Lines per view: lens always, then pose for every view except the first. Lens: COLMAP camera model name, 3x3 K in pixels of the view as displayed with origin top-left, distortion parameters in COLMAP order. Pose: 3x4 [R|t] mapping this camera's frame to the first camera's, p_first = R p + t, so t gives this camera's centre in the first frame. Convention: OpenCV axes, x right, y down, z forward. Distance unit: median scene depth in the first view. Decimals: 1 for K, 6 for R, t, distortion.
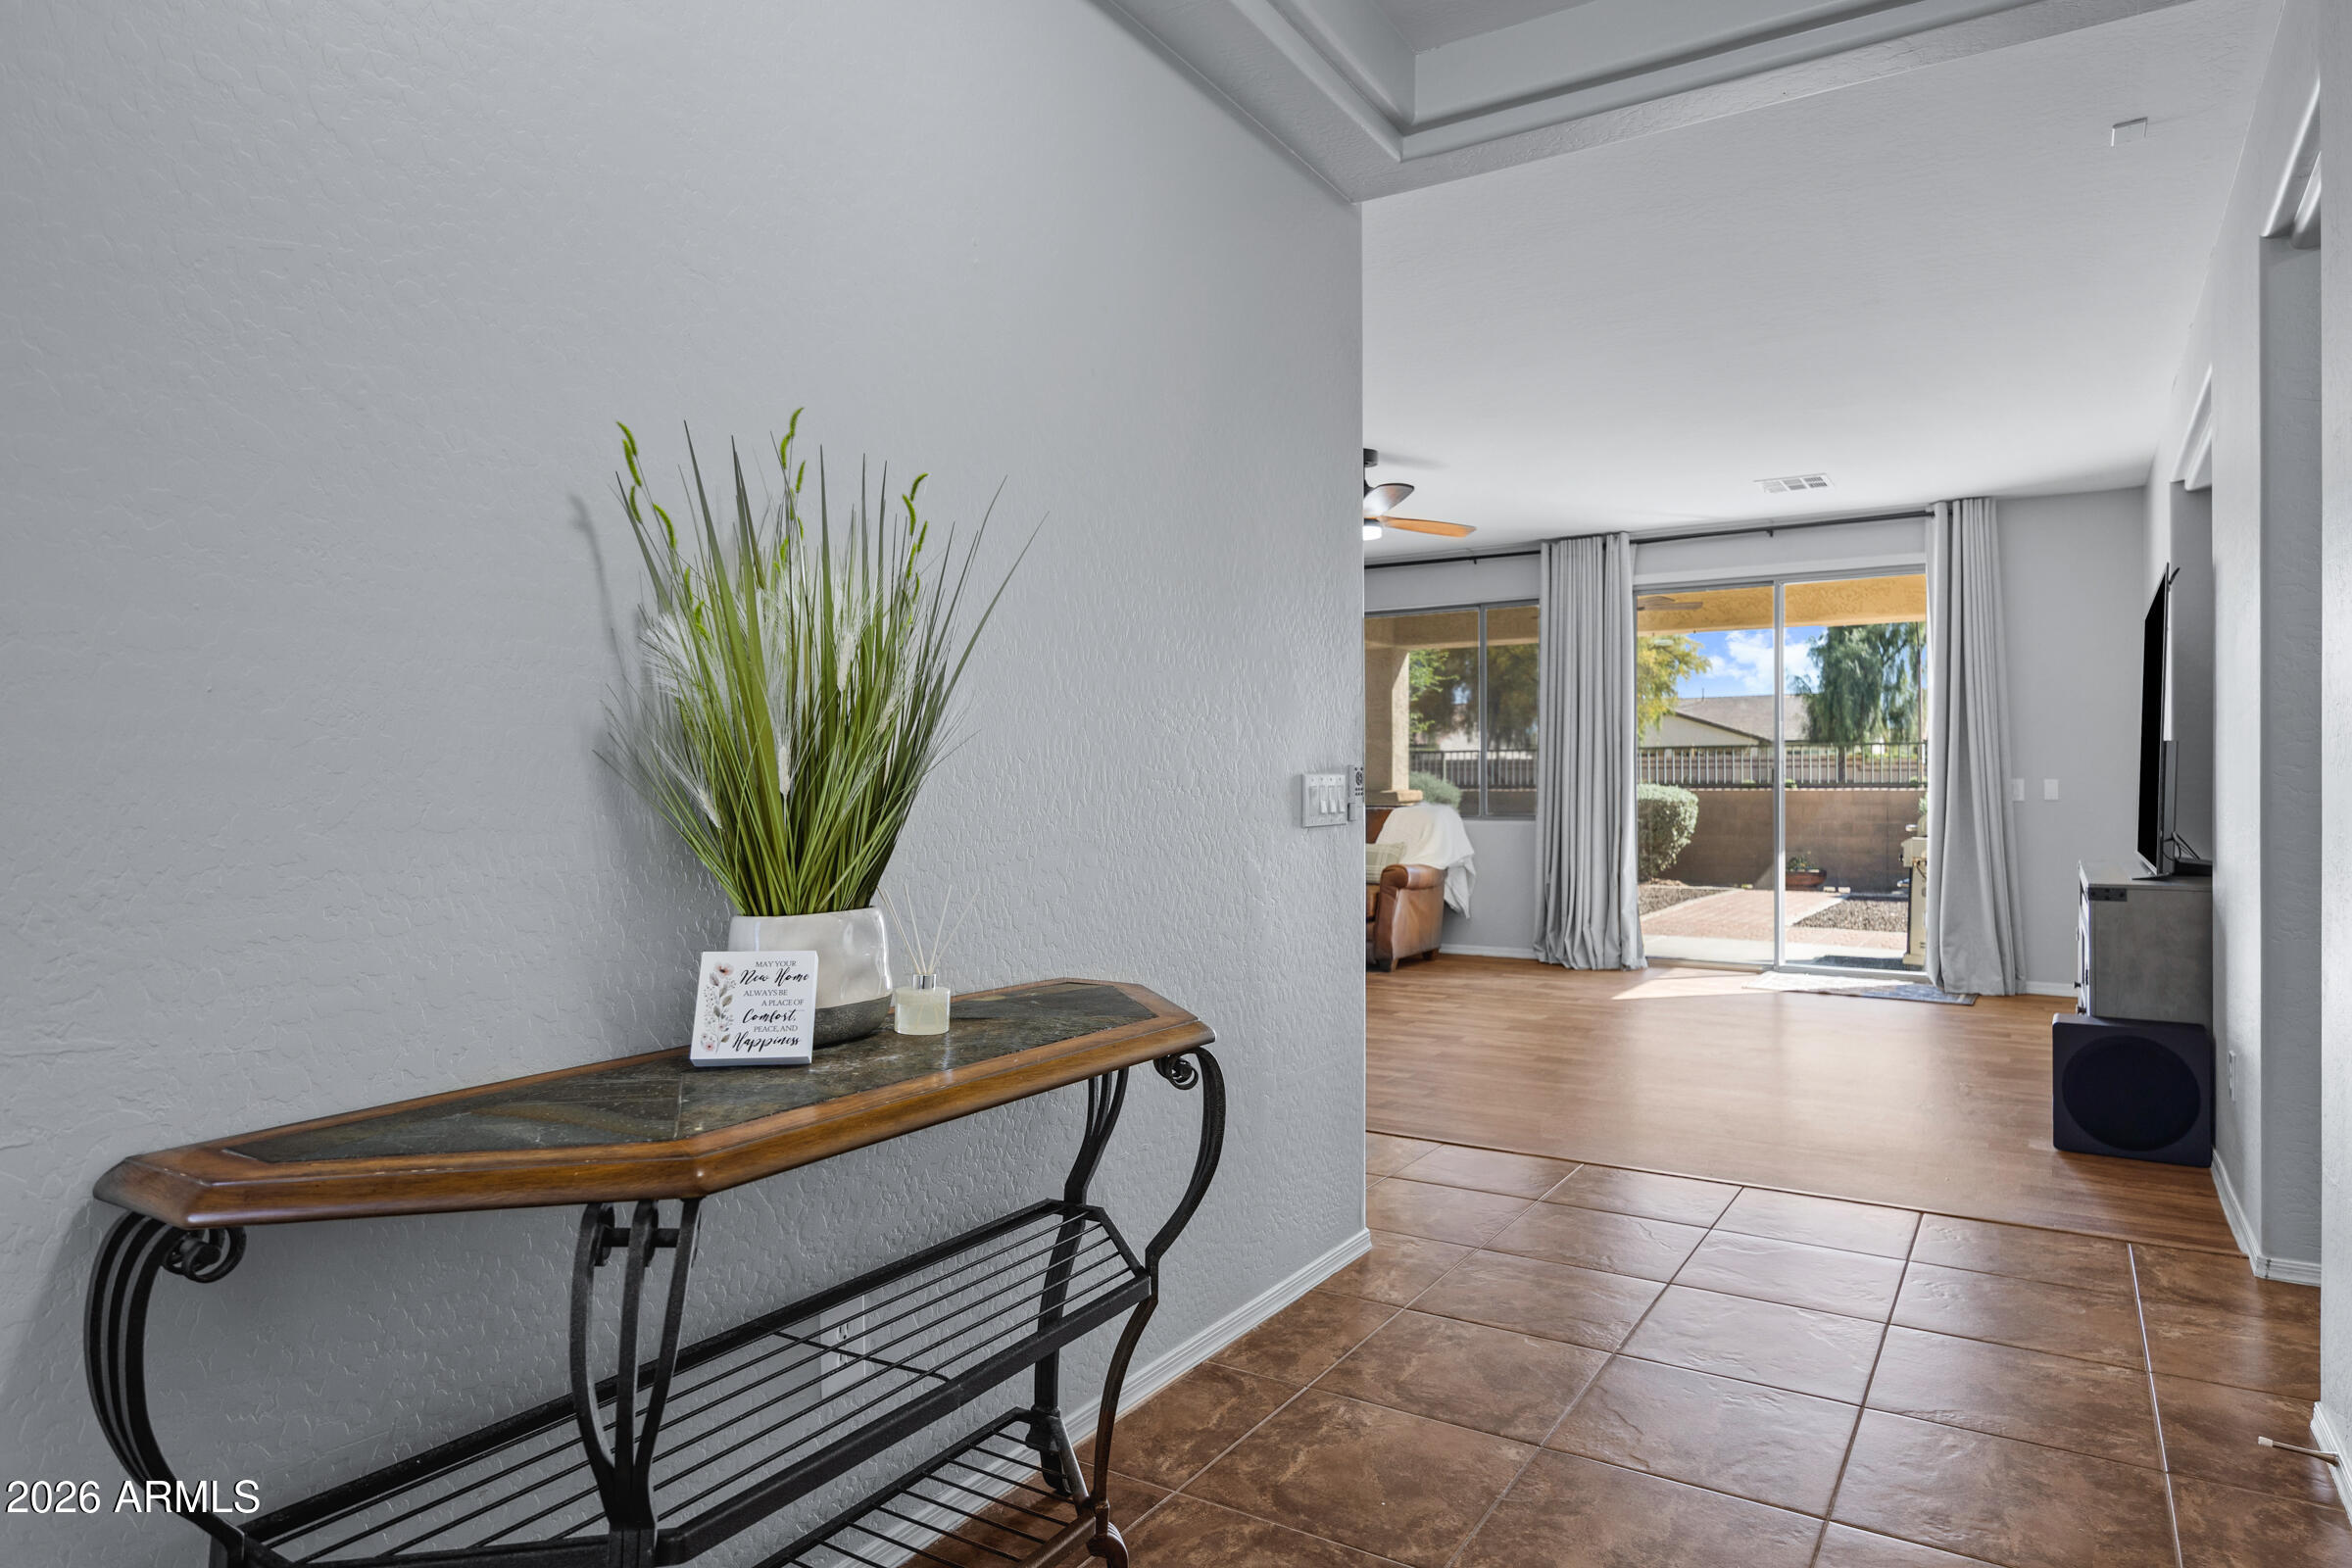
lens RADIAL K [[1429.7, 0, 1167.7], [0, 1429.7, 780.5], [0, 0, 1]] dist [0.000240, 0.000687]
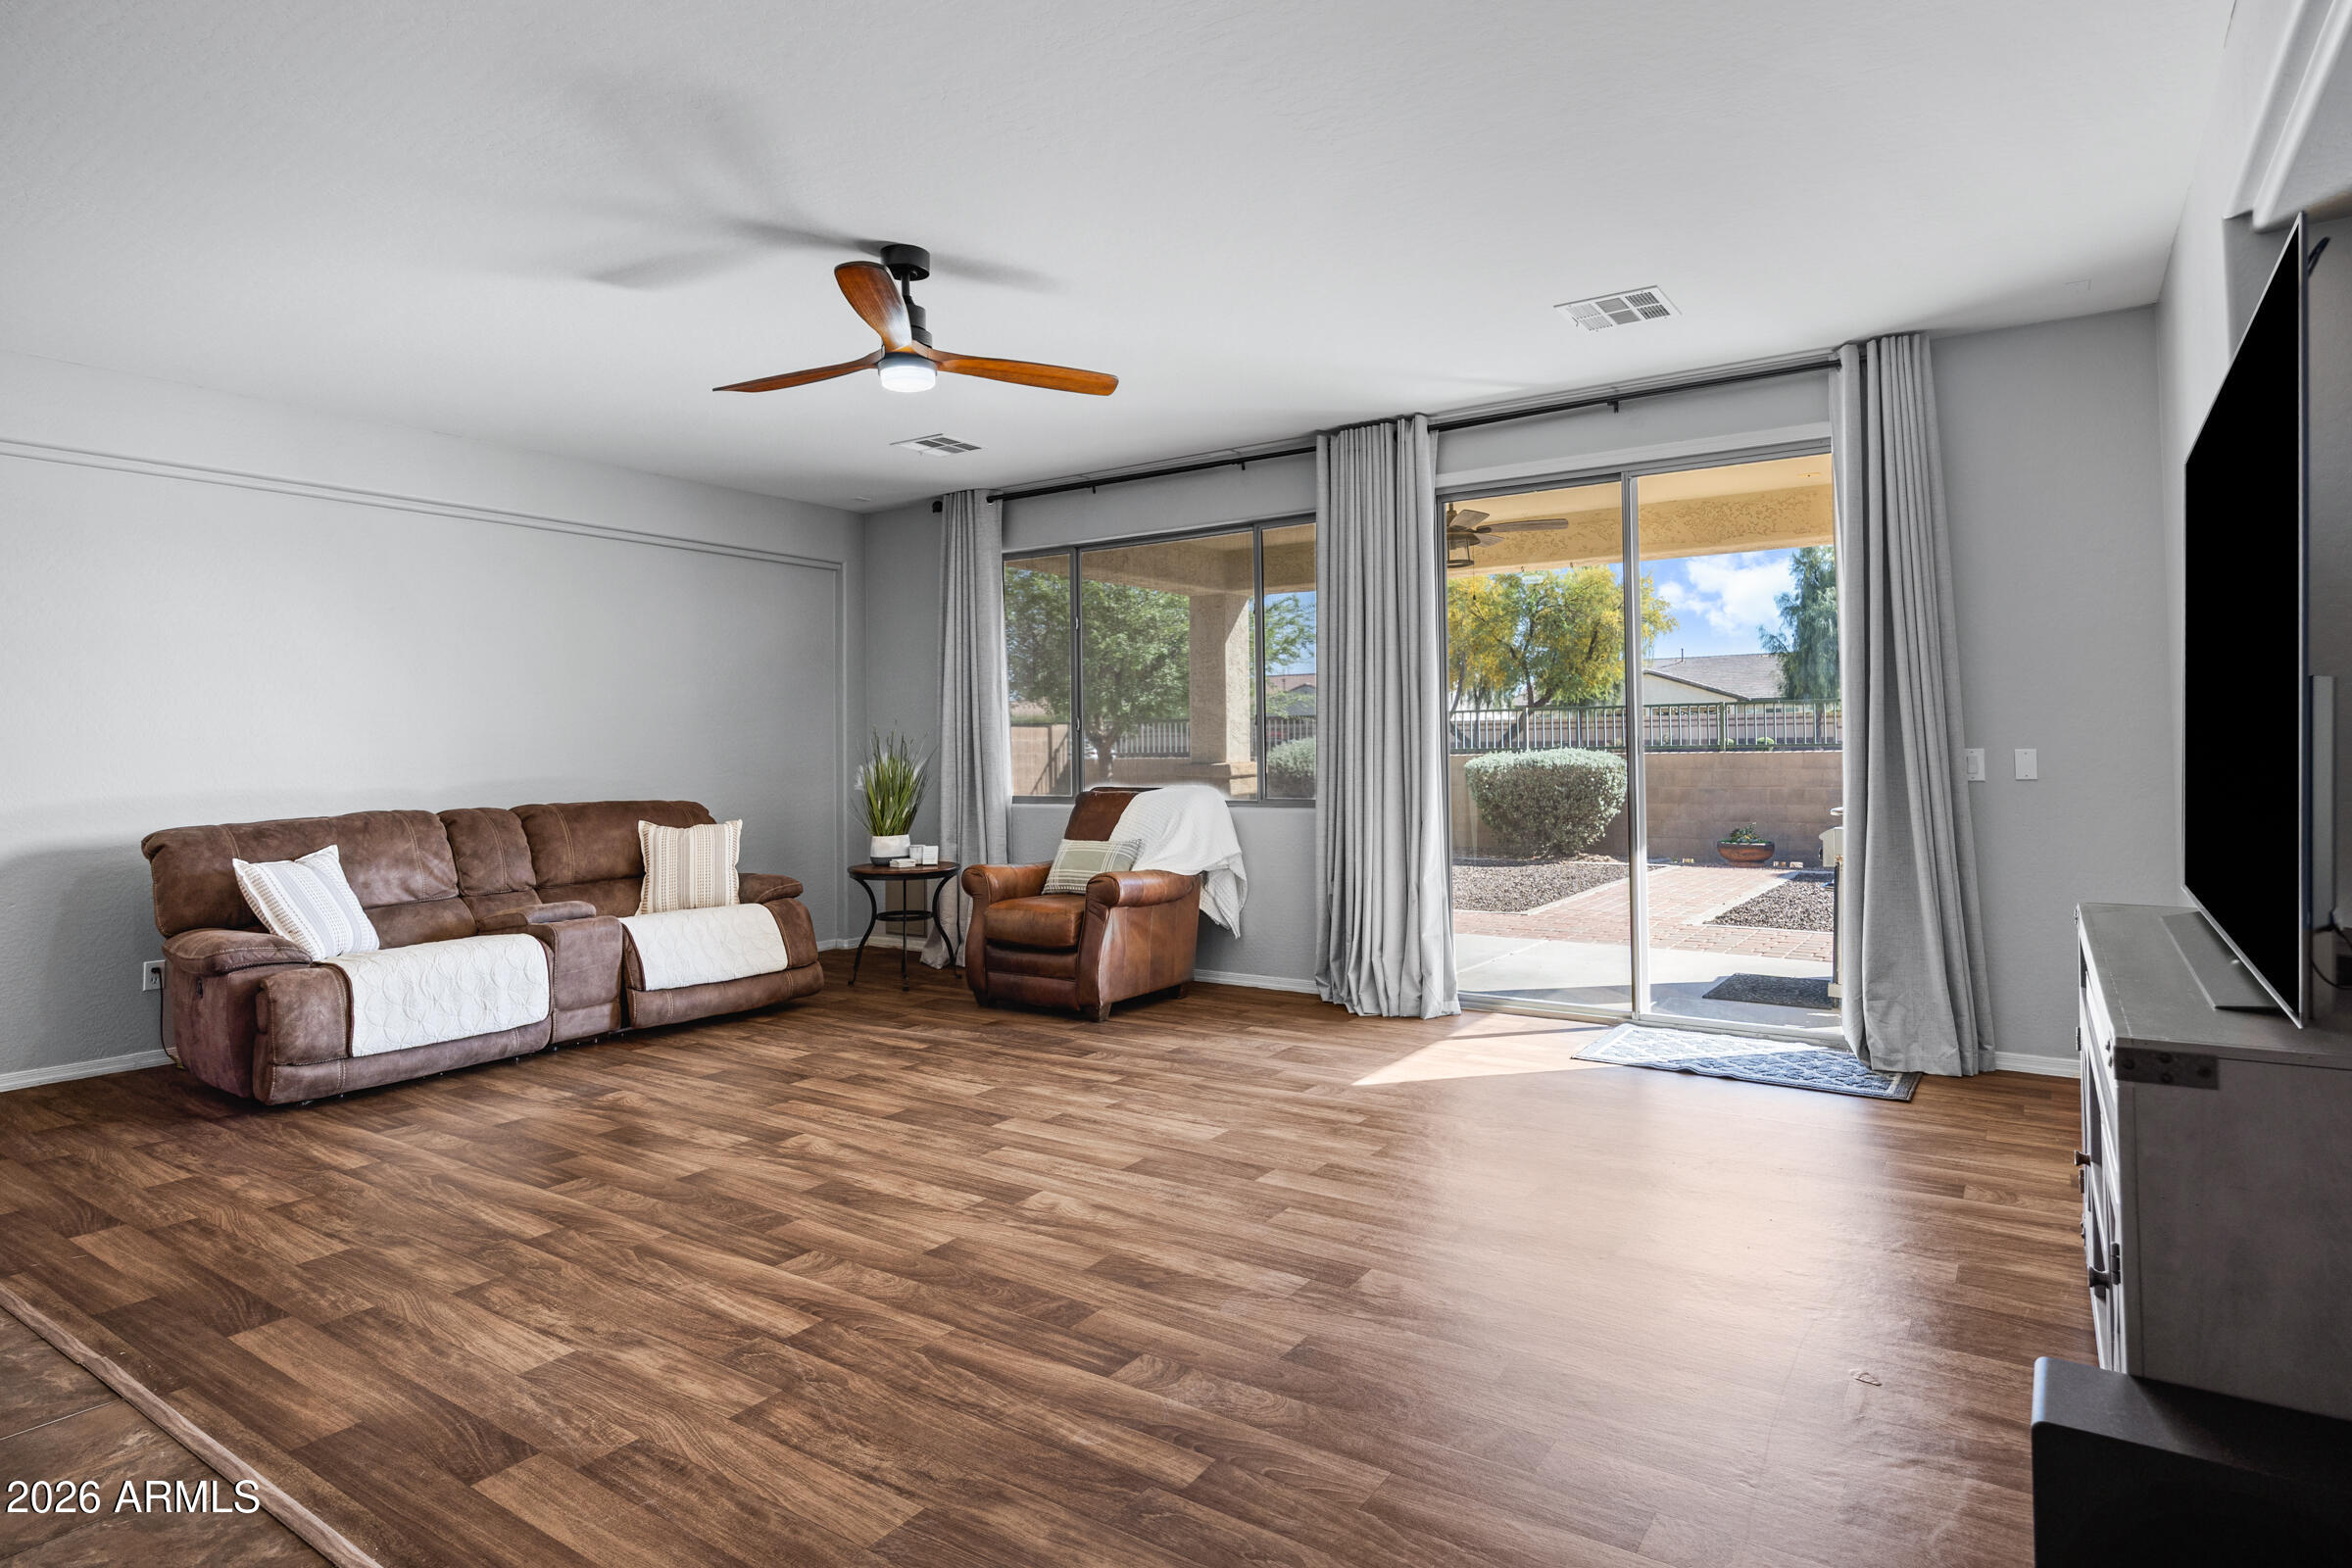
lens RADIAL K [[1315.3, 0, 1139.6], [0, 1315.3, 711.0], [0, 0, 1]] dist [-0.003428, -0.003009]
pose [[0.998975, -0.012550, -0.043497, 0.202744], [0.011472, 0.999623, -0.024942, -0.006865], [0.043793, 0.024418, 0.998742, 0.323411]]
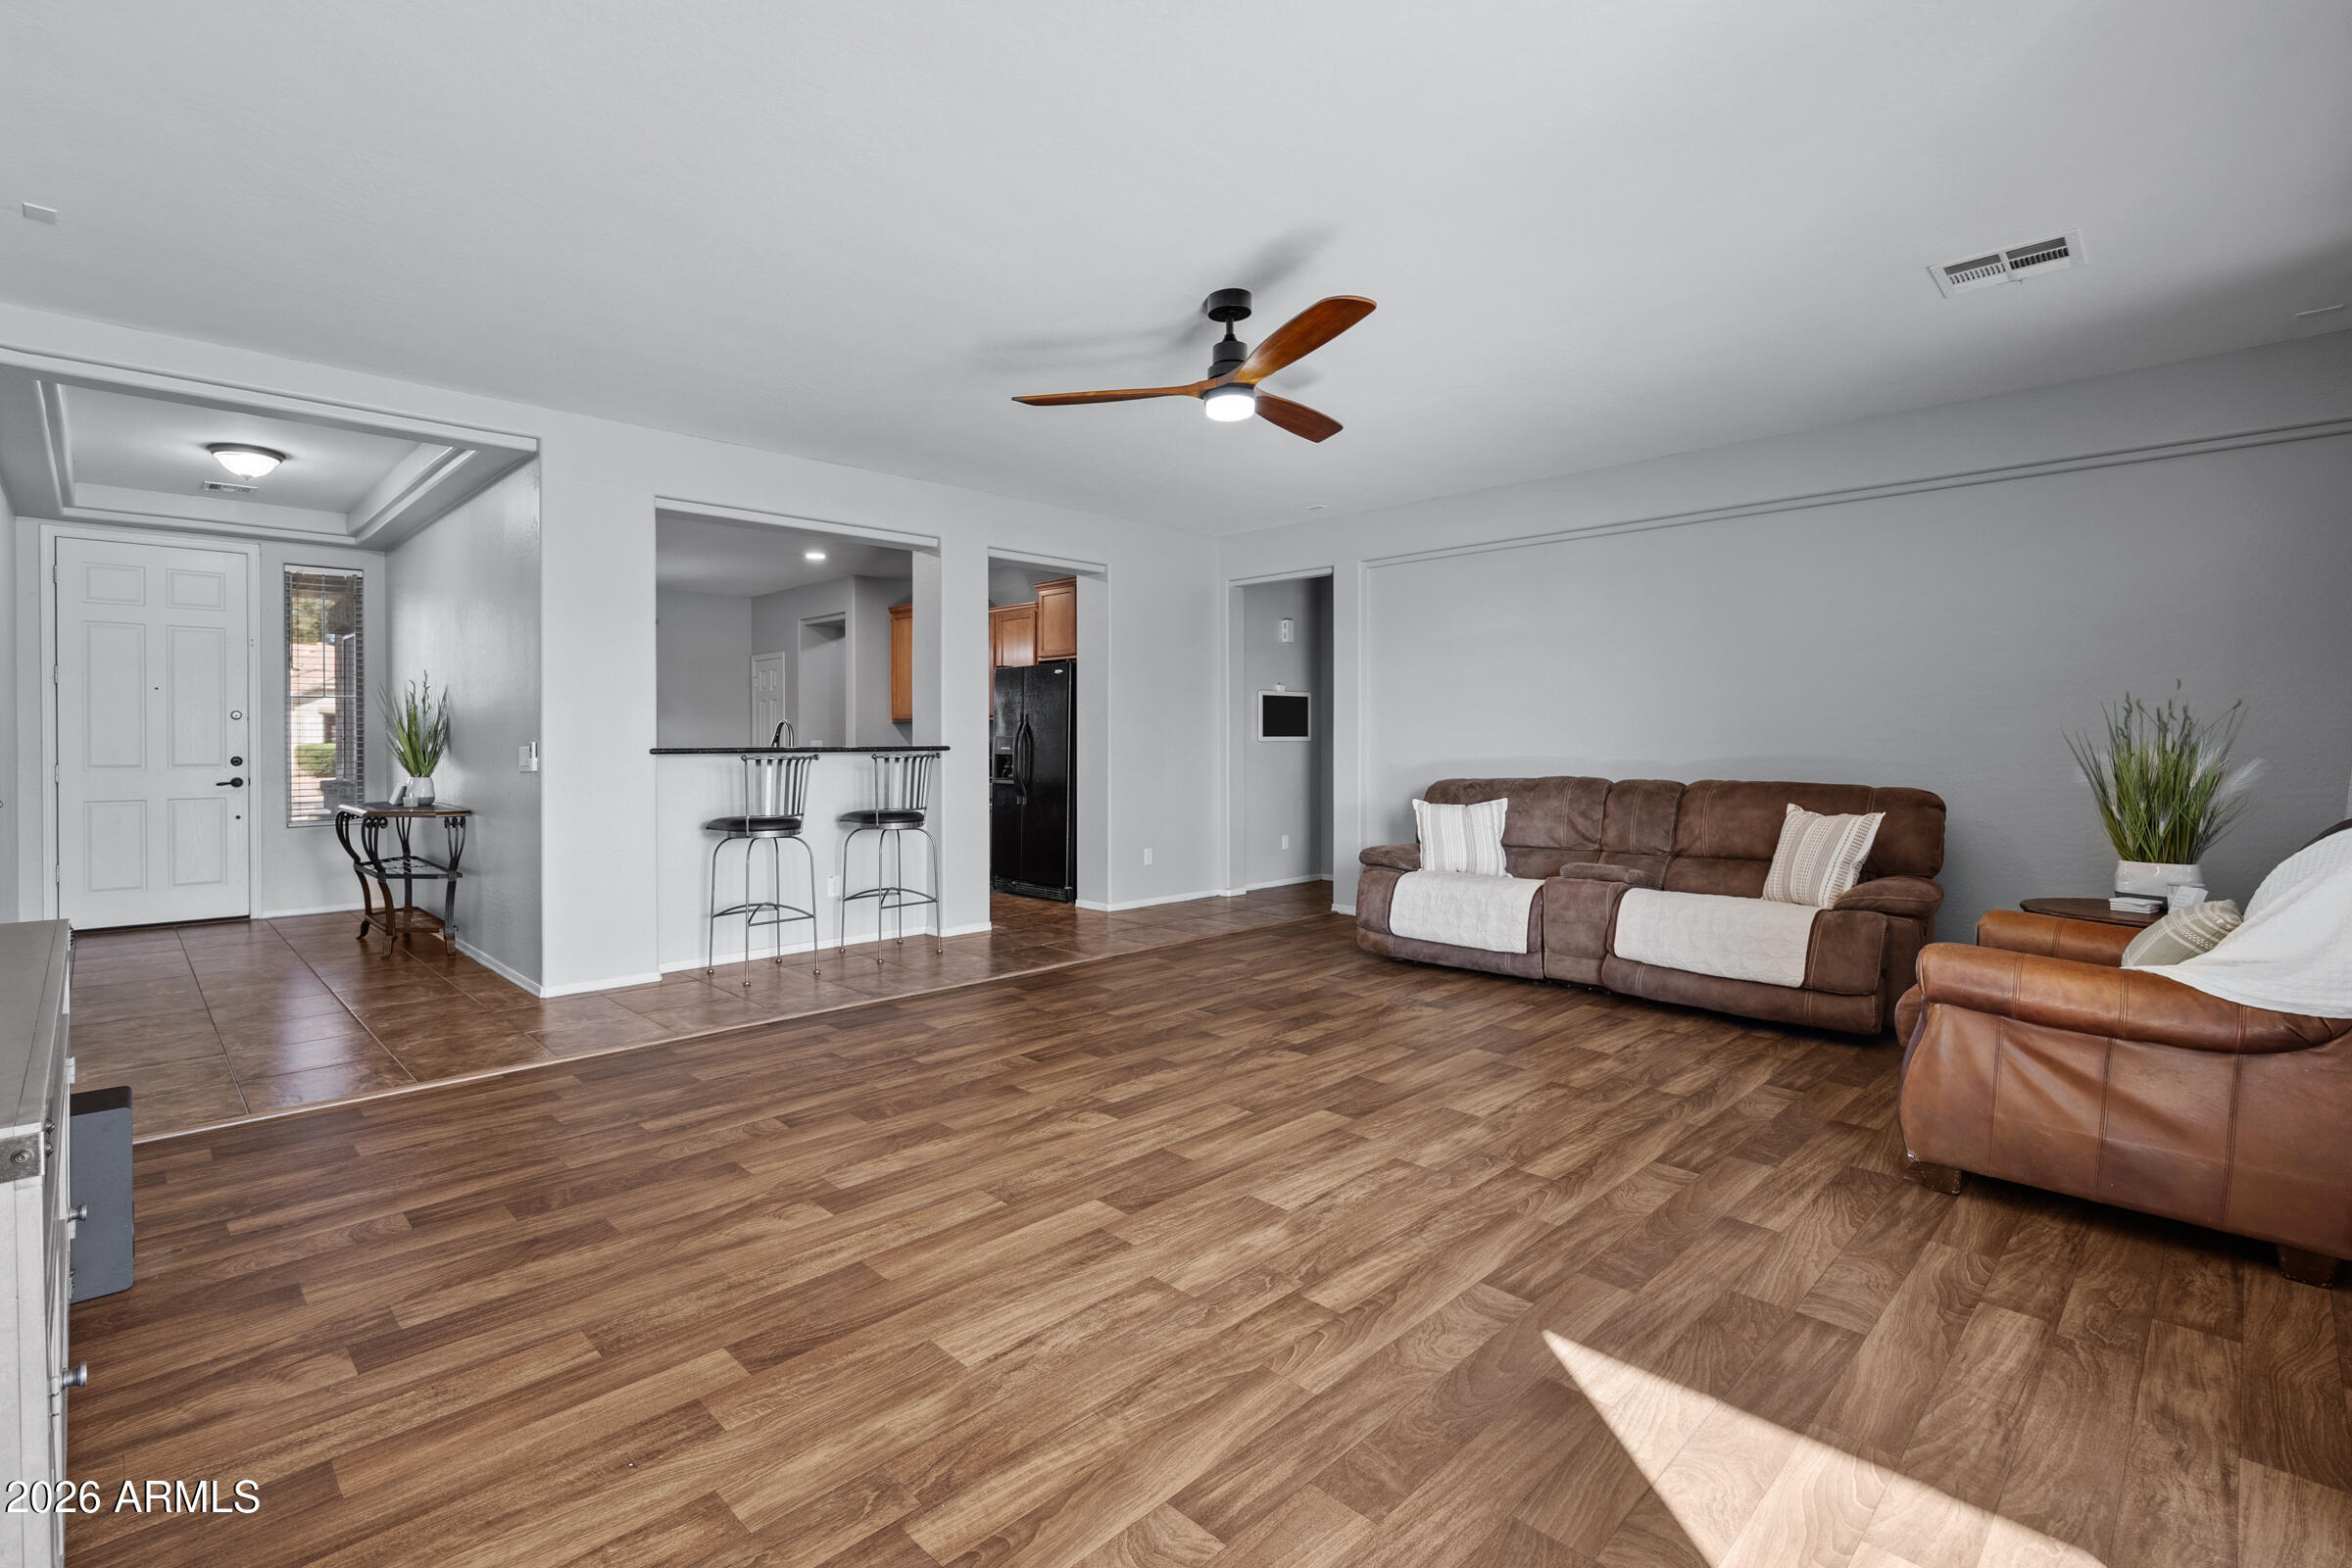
lens RADIAL K [[1067.1, 0, 1112.3], [0, 1067.1, 731.8], [0, 0, 1]] dist [-0.003887, -0.000053]
pose [[-0.251884, -0.006867, -0.967733, 0.518600], [0.005774, 0.999946, -0.008598, -0.002344], [0.967740, -0.007753, -0.251830, 0.825245]]
